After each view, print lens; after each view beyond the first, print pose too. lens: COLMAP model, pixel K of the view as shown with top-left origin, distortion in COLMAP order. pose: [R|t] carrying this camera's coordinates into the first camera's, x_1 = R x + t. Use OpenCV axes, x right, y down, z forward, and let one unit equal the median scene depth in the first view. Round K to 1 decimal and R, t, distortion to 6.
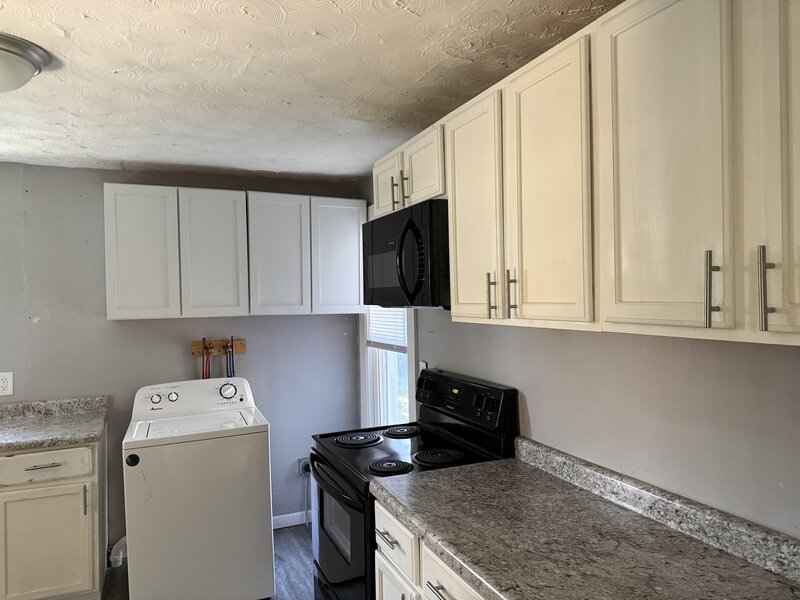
lens RADIAL K [[570.3, 0, 401.9], [0, 570.3, 297.8], [0, 0, 1]] dist [0.111269, -0.148183]
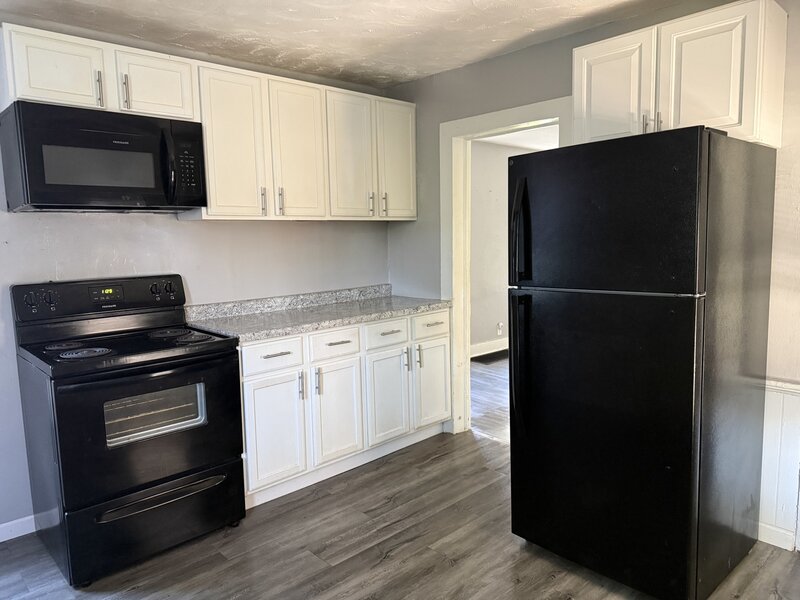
lens RADIAL K [[570.3, 0, 401.9], [0, 570.3, 297.8], [0, 0, 1]] dist [0.111269, -0.148183]
pose [[-0.342144, -0.075602, 0.936601, -1.726516], [0.032820, 0.995188, 0.092320, 0.146900], [-0.939074, 0.062326, -0.338017, 1.315354]]
